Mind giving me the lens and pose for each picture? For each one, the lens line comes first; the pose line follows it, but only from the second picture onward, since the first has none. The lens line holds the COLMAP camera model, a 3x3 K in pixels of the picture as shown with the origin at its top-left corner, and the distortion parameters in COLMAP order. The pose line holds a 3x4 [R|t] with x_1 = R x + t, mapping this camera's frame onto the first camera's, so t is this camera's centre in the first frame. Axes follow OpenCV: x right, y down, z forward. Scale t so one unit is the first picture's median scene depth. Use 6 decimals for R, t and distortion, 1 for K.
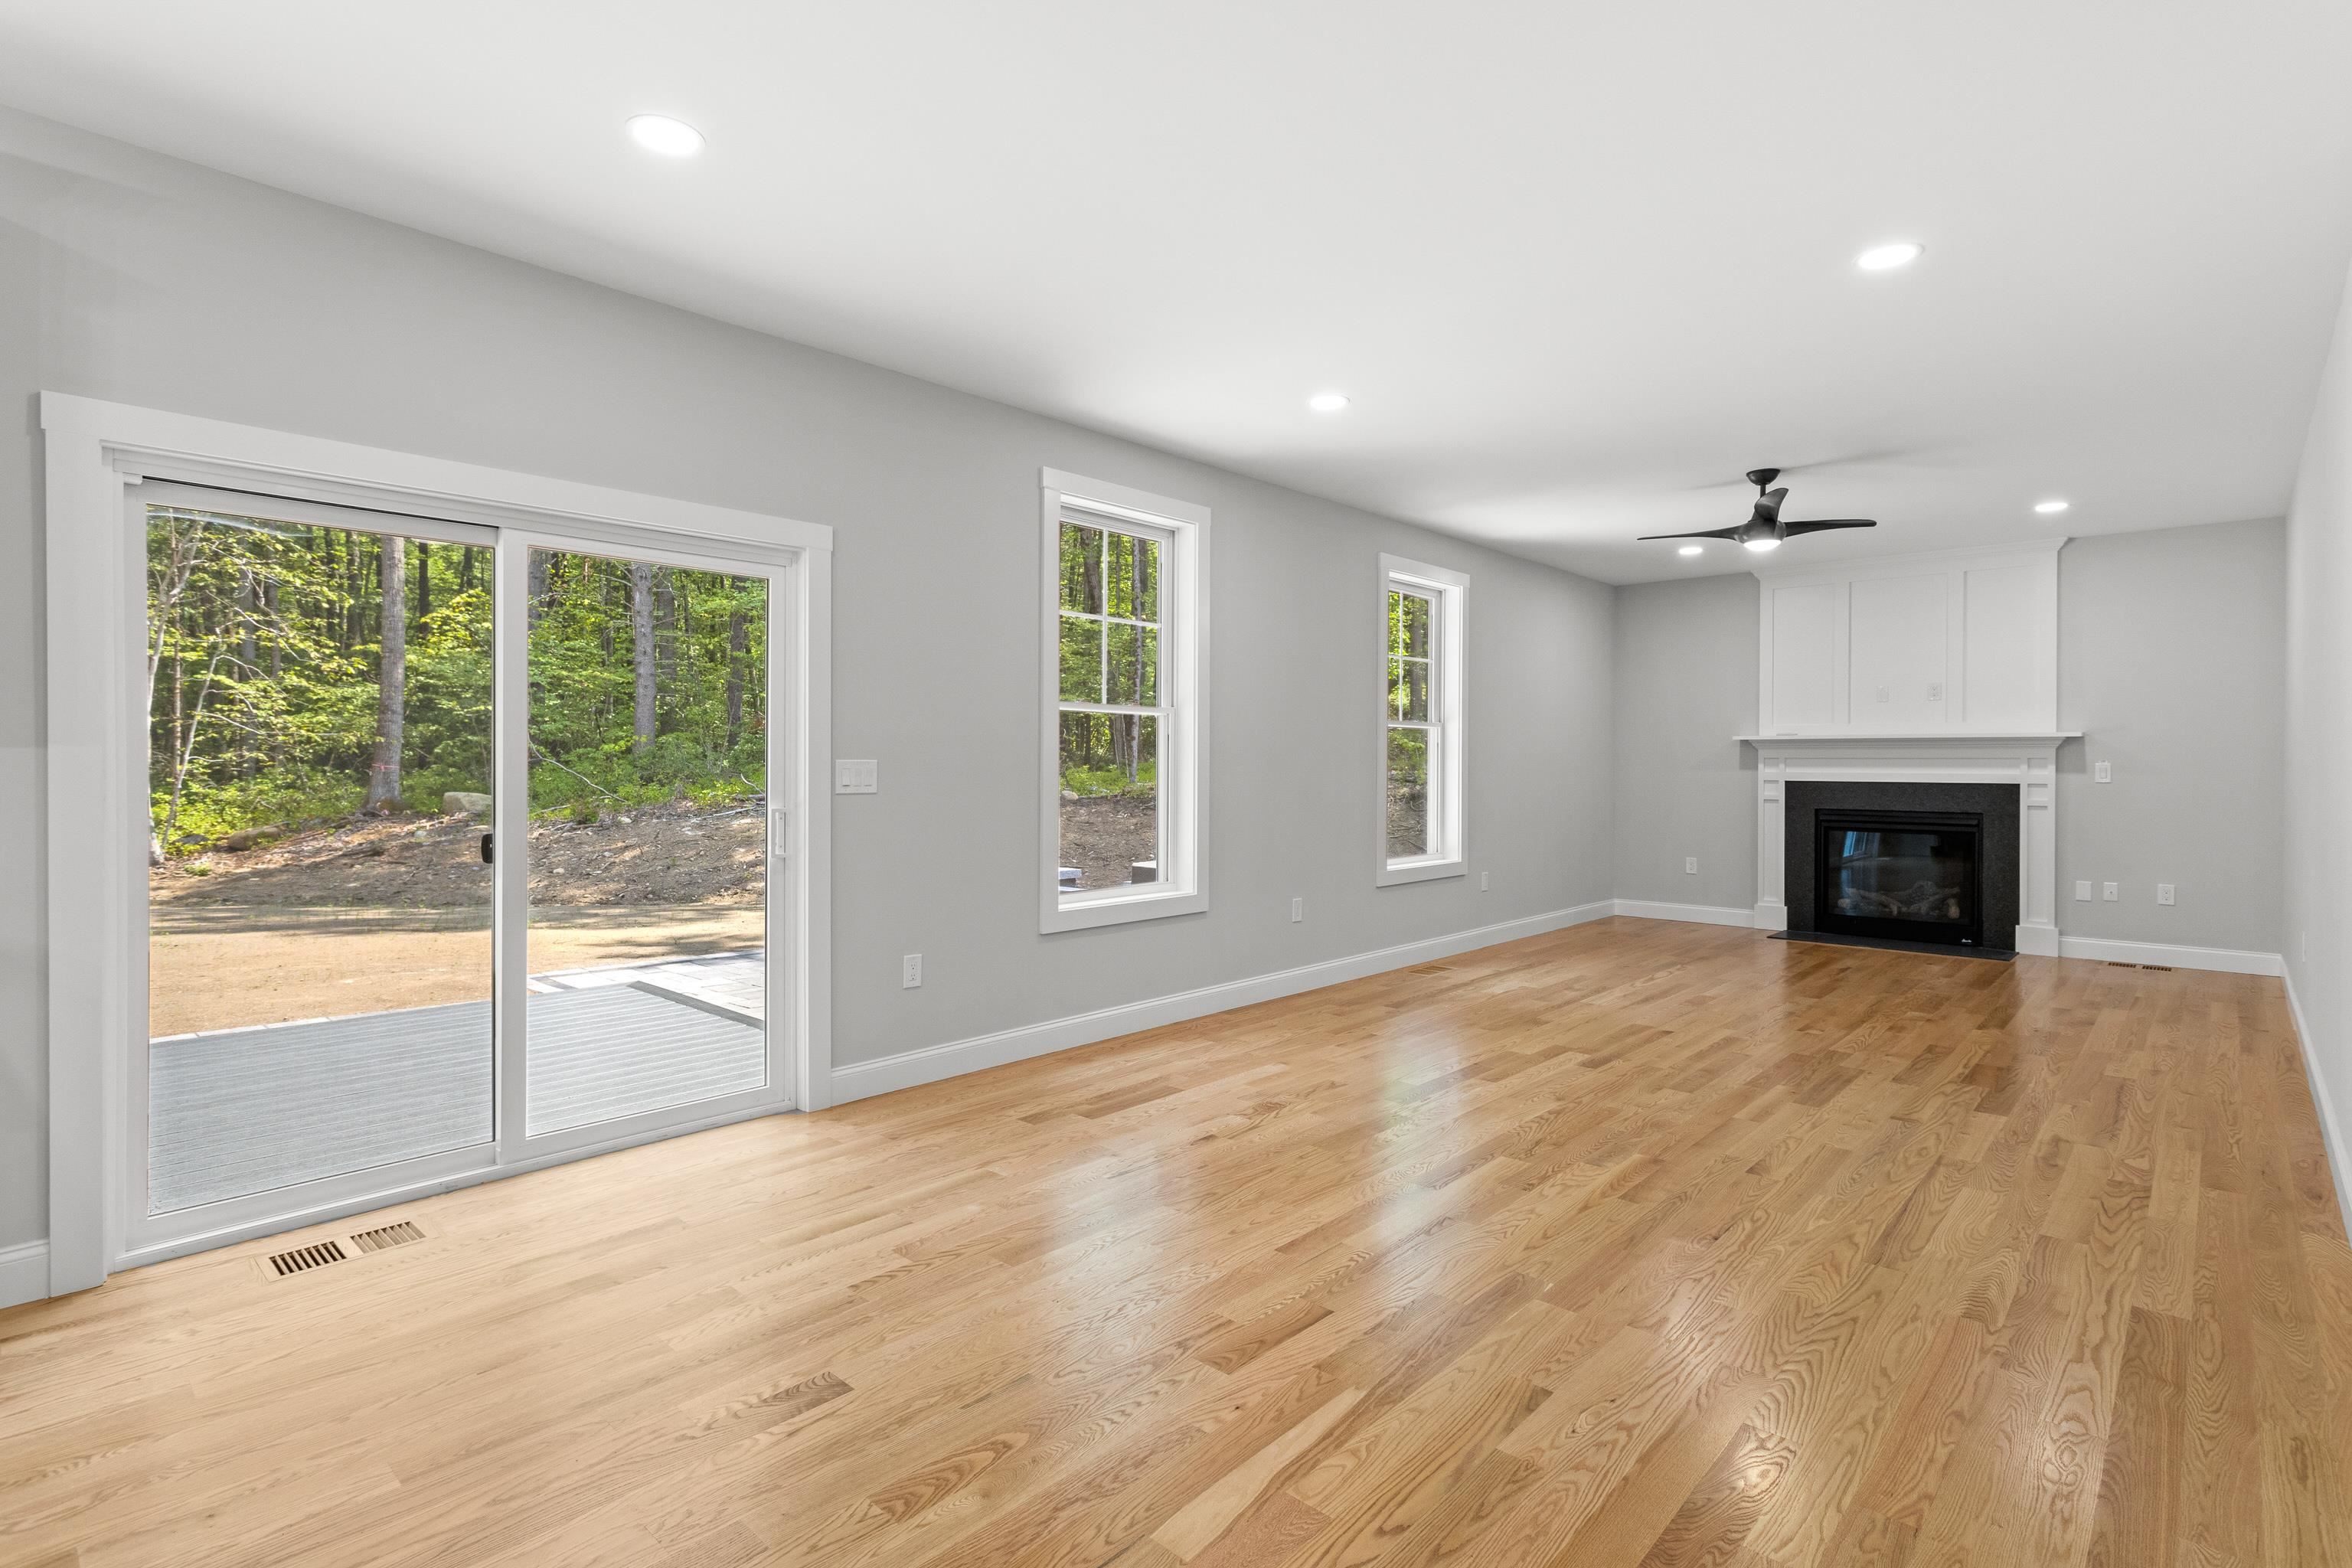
lens RADIAL K [[1129.1, 0, 1197.2], [0, 1129.1, 771.6], [0, 0, 1]] dist [-0.002460, 0.002204]
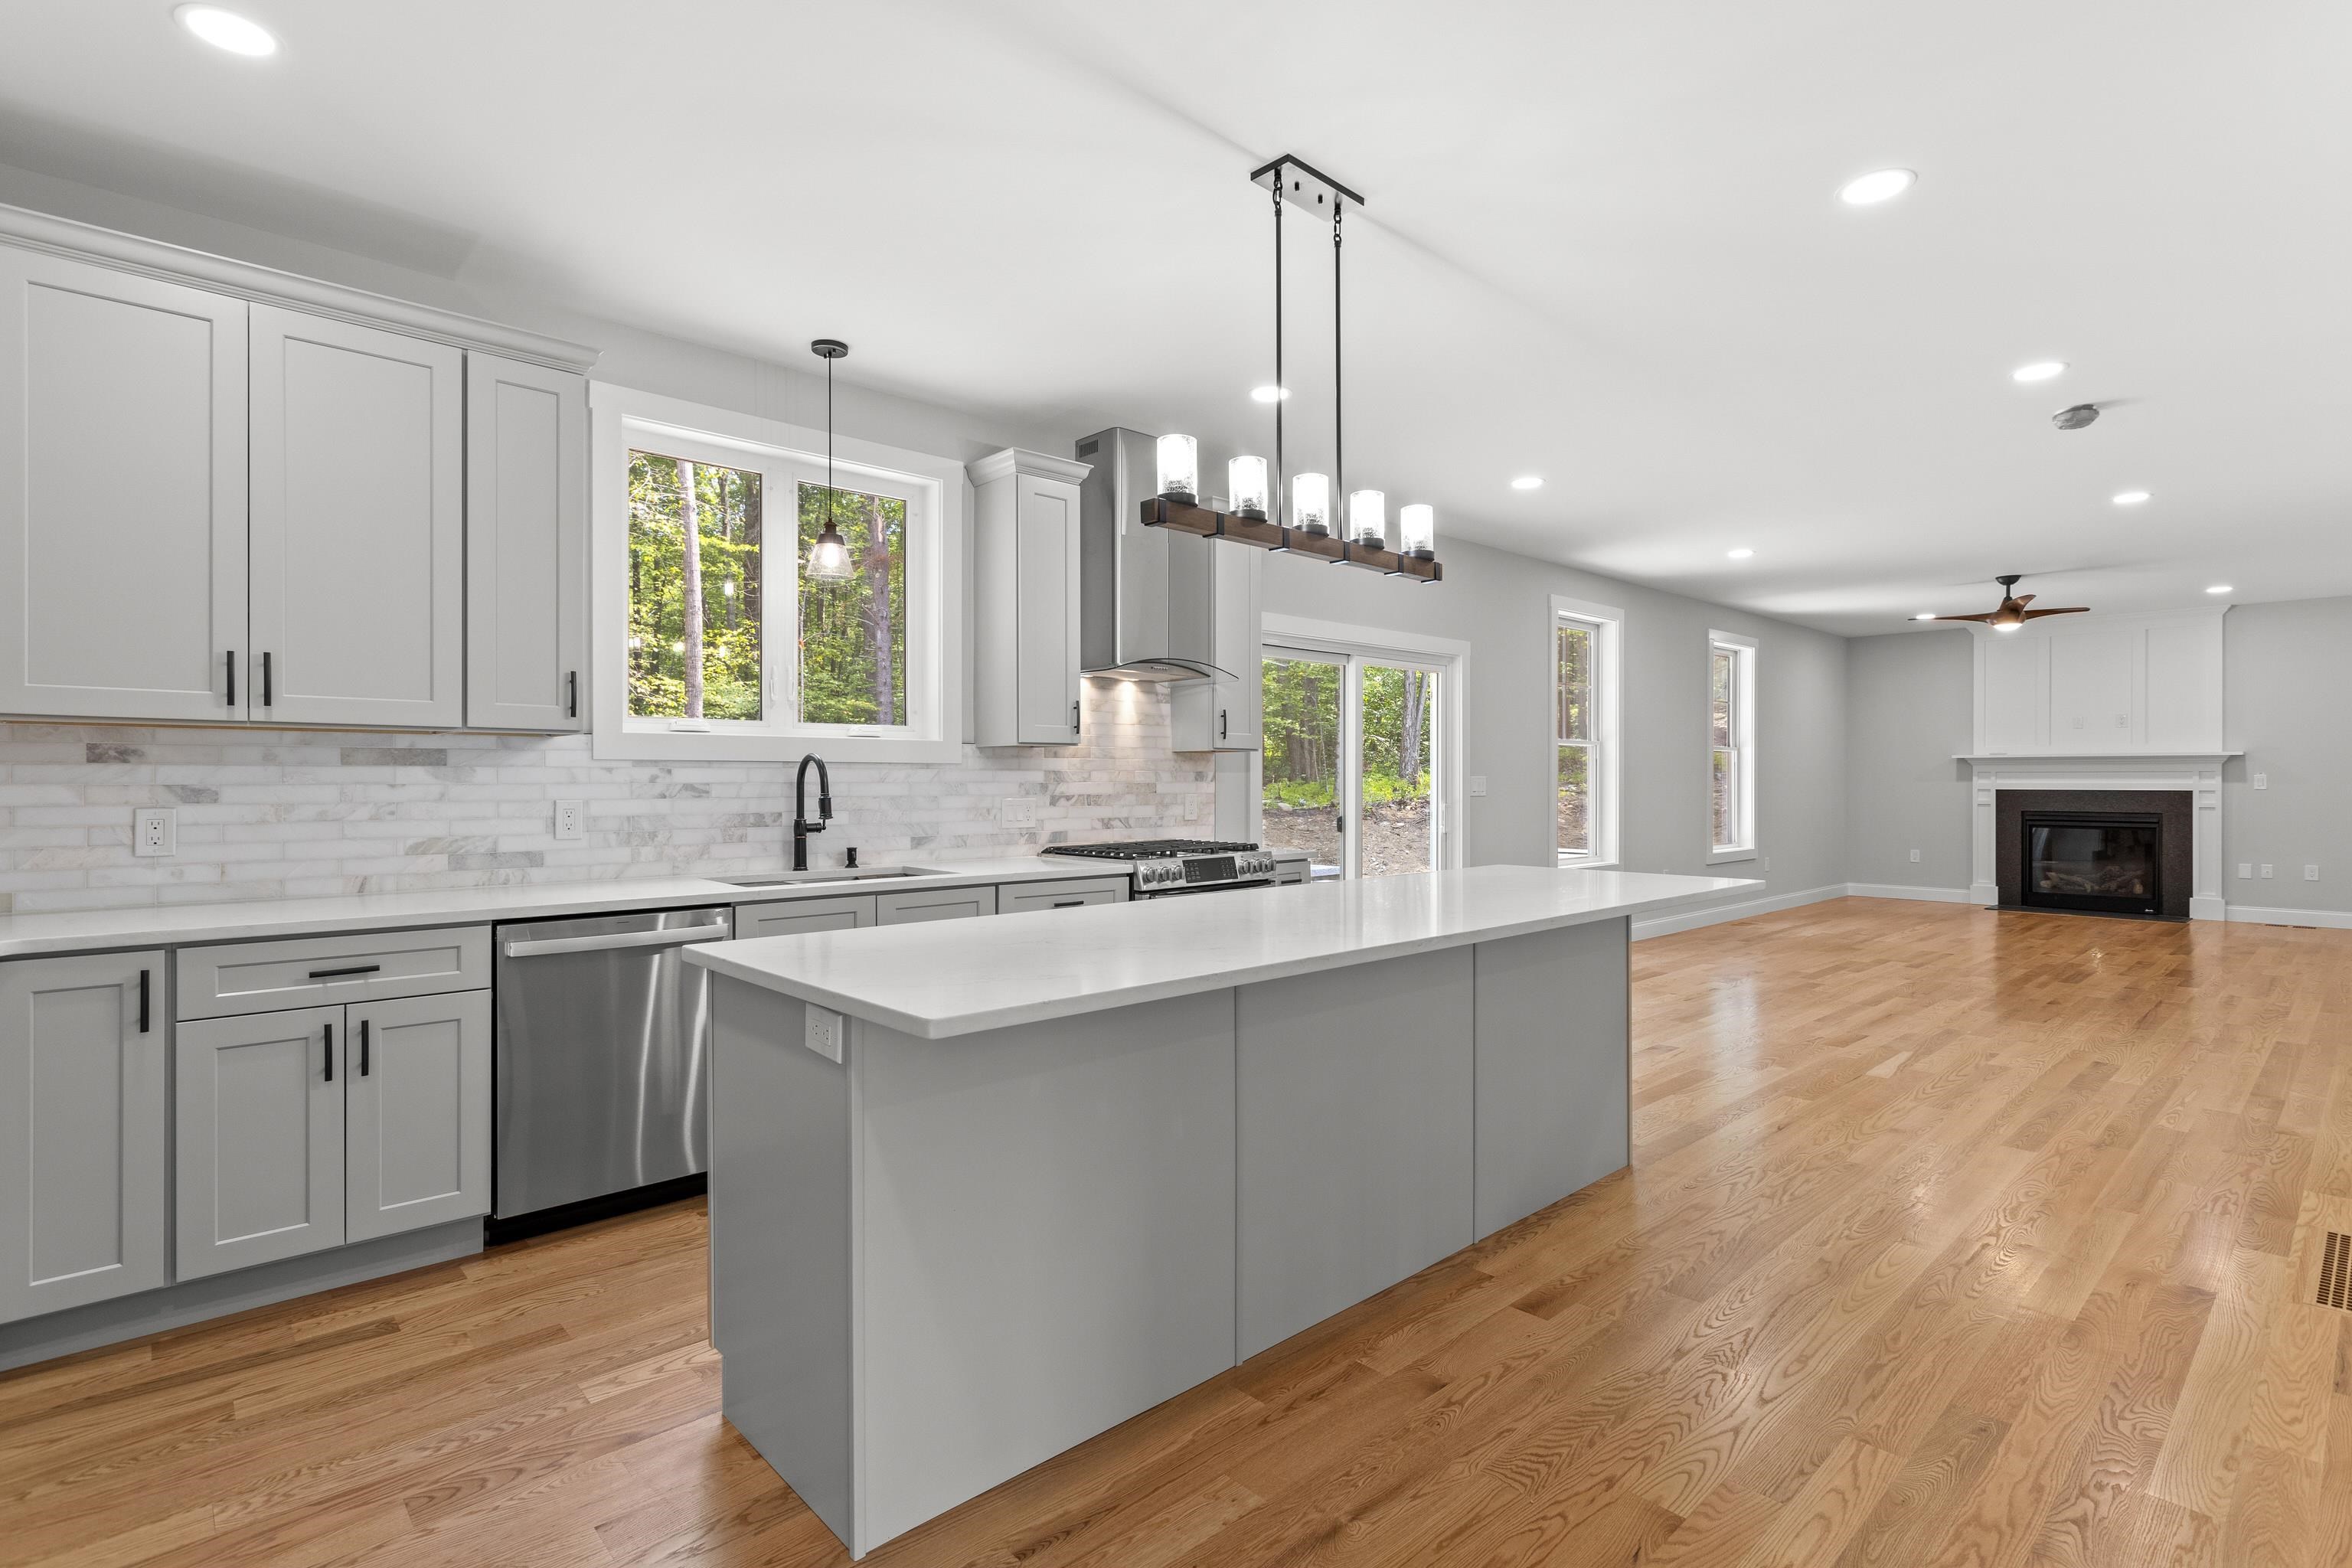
lens RADIAL K [[1129.1, 0, 1183.2], [0, 1129.1, 788.2], [0, 0, 1]] dist [-0.002460, 0.002204]
pose [[0.996282, -0.003364, -0.086090, -0.442494], [0.003465, 0.999993, 0.001033, 0.003107], [0.086086, -0.001327, 0.996287, -0.552624]]
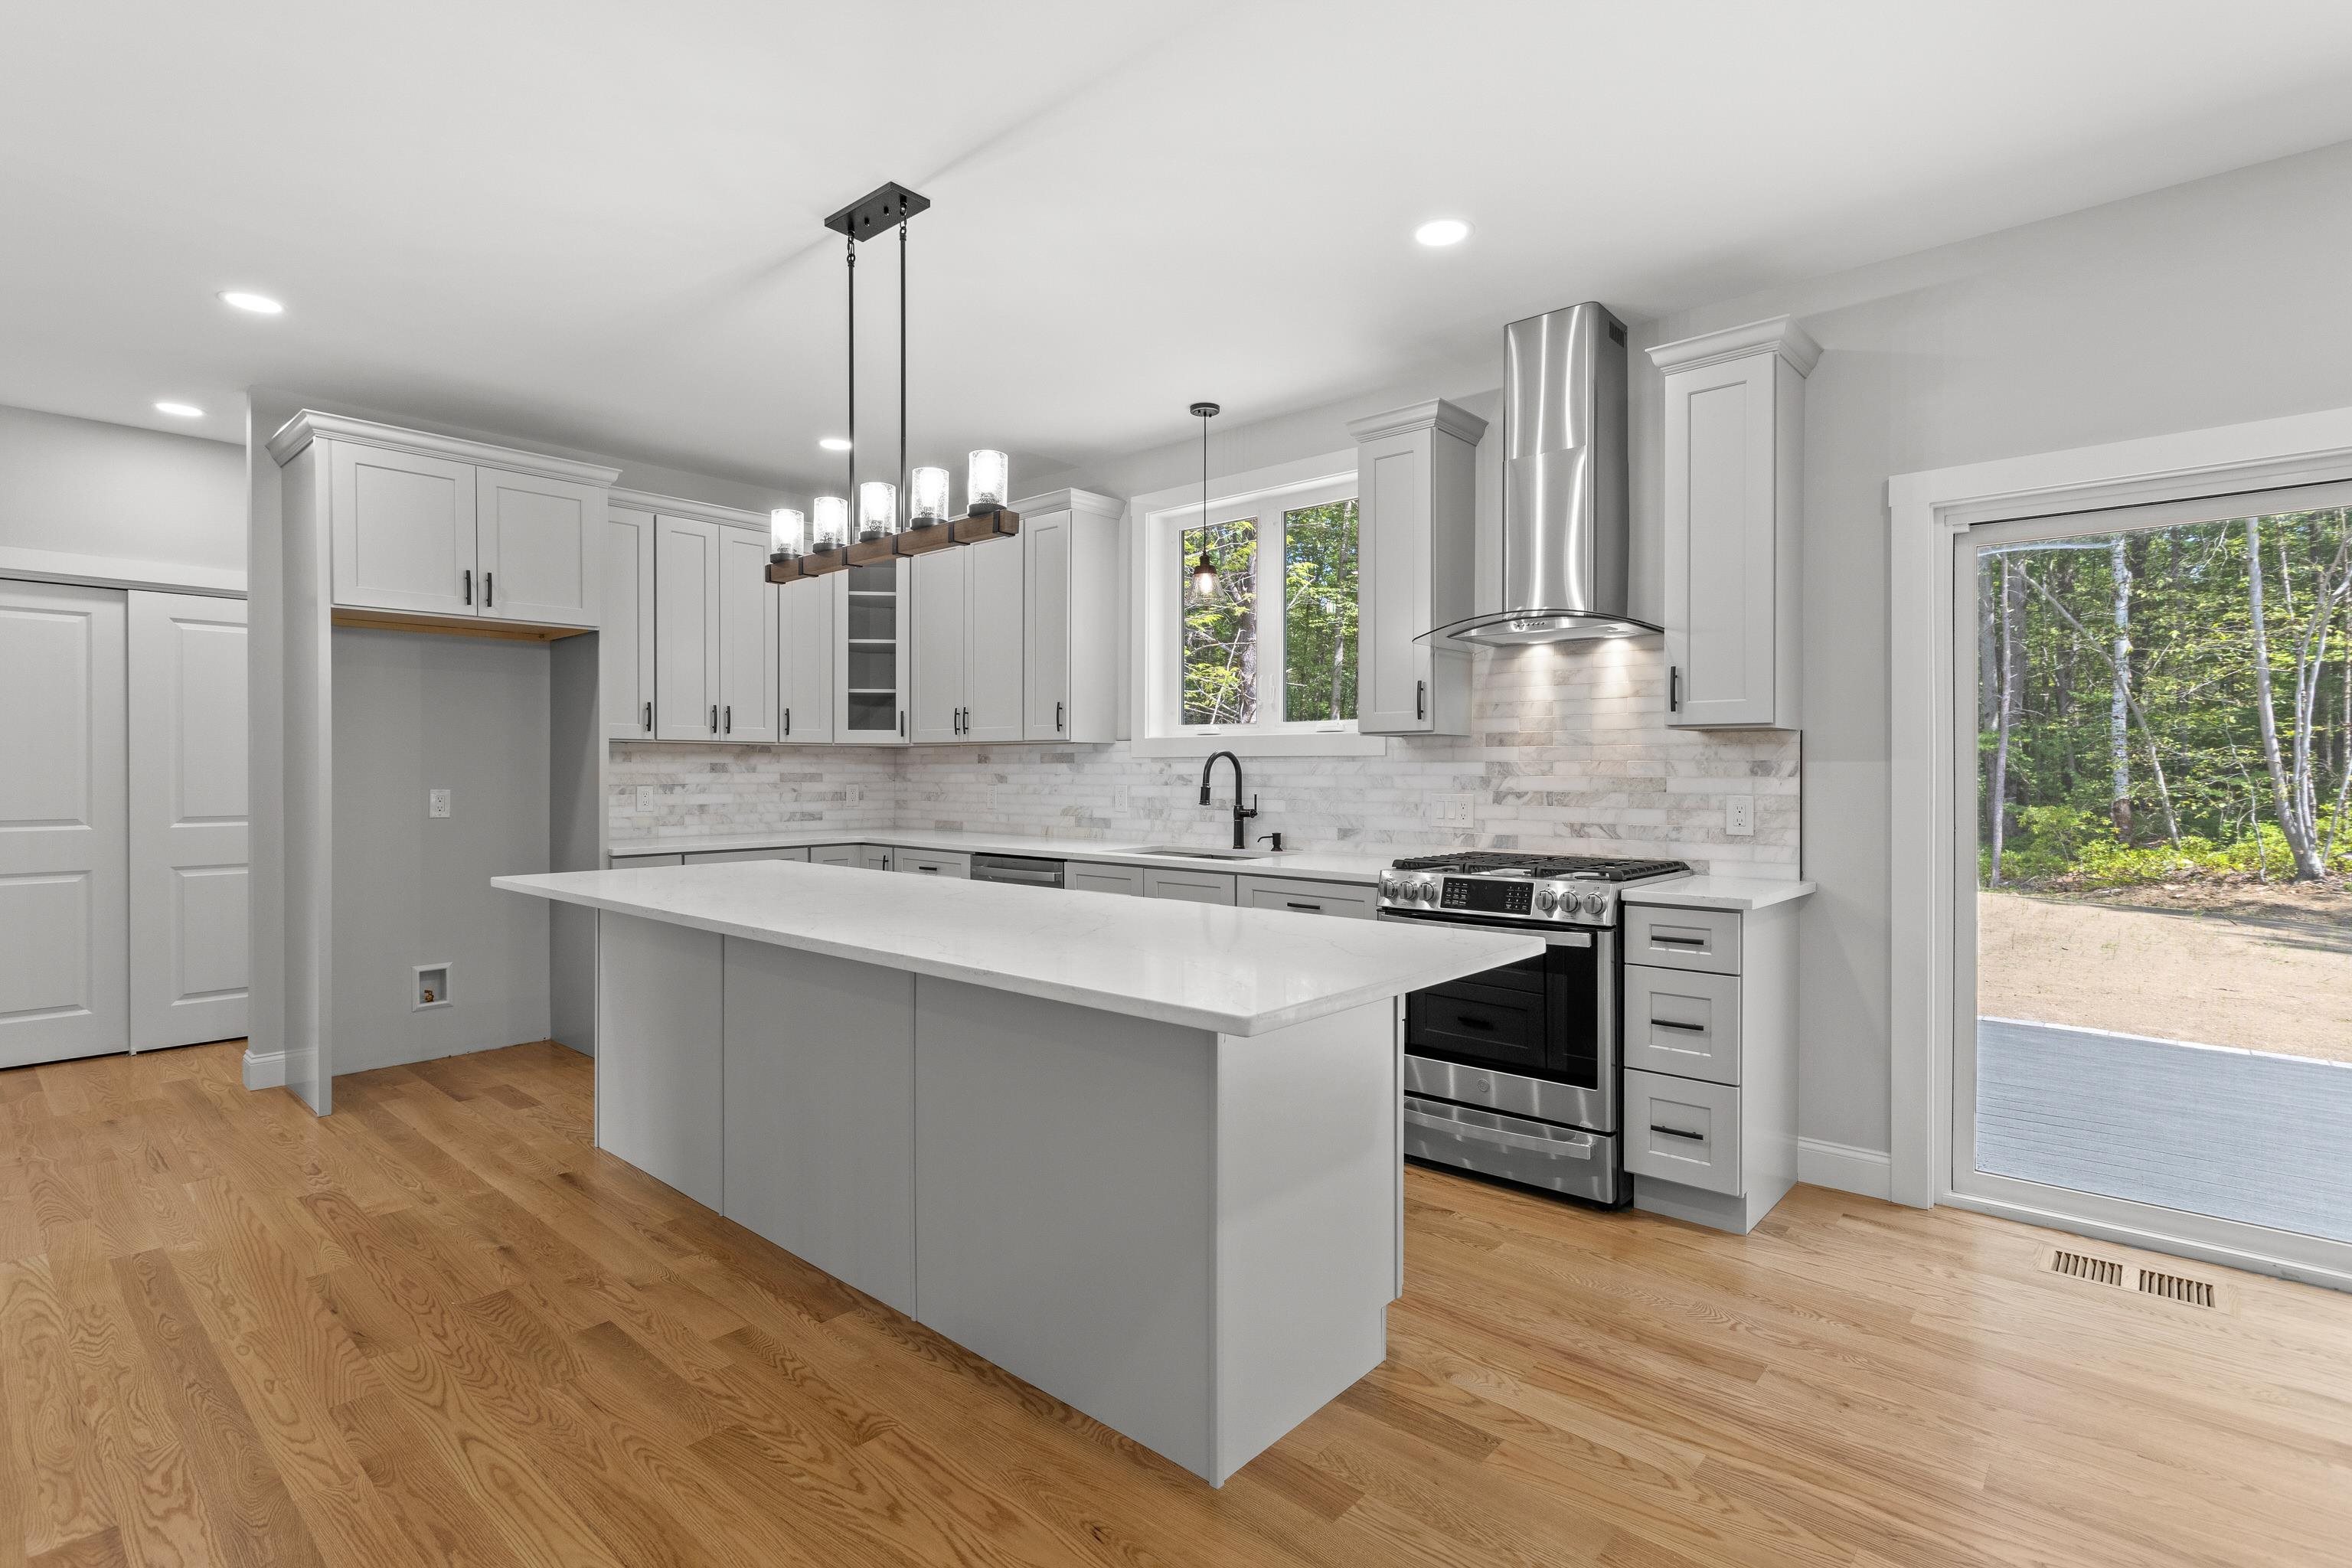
lens RADIAL K [[1129.1, 0, 1188.3], [0, 1129.1, 773.5], [0, 0, 1]] dist [-0.002460, 0.002204]
pose [[0.010044, 0.000005, -0.999950, 0.102099], [-0.006999, 0.999976, -0.000065, -0.000843], [0.999925, 0.006999, 0.010043, 0.094786]]
